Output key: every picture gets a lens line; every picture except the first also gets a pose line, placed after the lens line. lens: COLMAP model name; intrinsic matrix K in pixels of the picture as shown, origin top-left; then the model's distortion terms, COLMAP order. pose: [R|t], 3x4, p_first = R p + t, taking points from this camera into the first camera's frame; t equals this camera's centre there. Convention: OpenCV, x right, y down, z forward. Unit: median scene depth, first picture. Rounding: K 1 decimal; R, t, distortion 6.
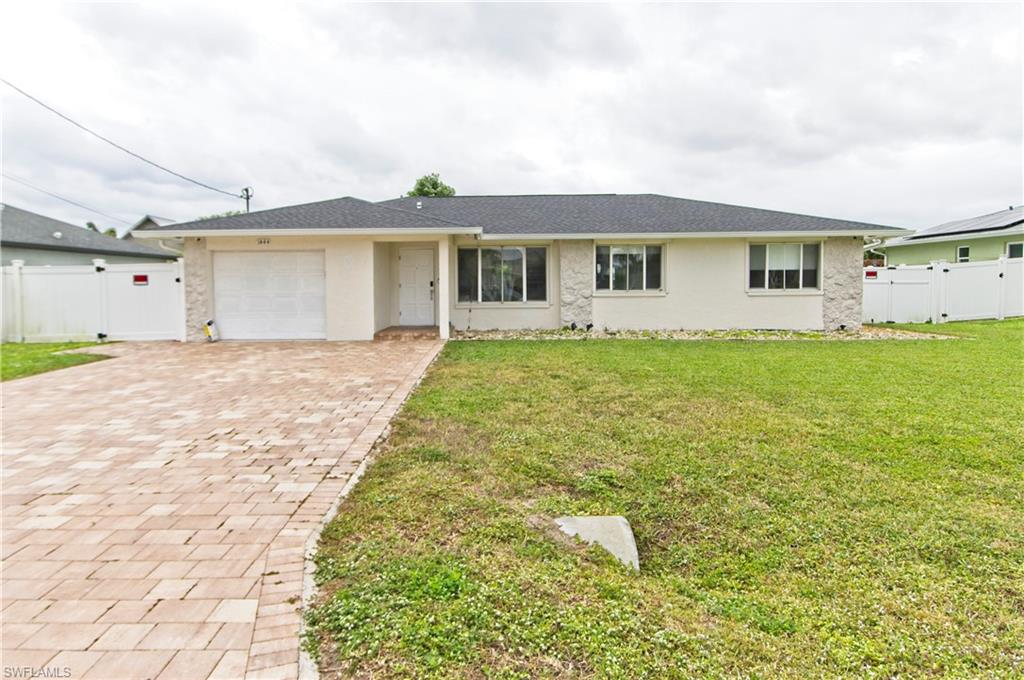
lens RADIAL K [[478.5, 0, 511.2], [0, 478.5, 291.1], [0, 0, 1]] dist [0.003833, 0.000201]
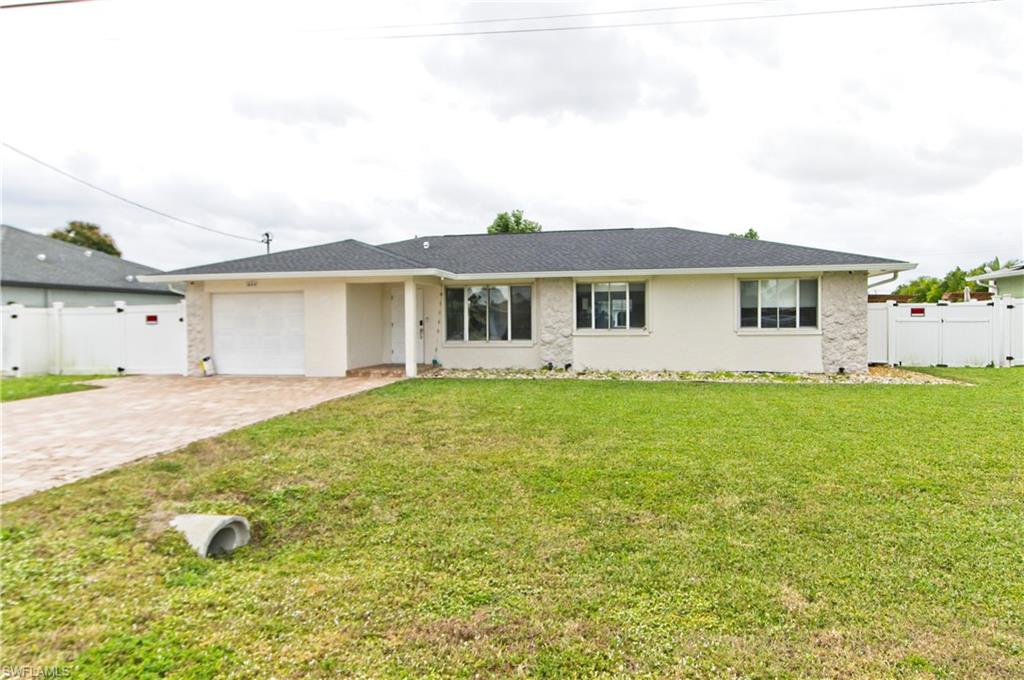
lens RADIAL K [[516.0, 0, 566.1], [0, 516.0, 319.7], [0, 0, 1]] dist [0.002556, 0.001133]
pose [[0.990302, -0.001390, -0.138923, 0.304060], [-0.001095, 0.999841, -0.017812, -0.002391], [0.138925, 0.017792, 0.990143, -0.048770]]
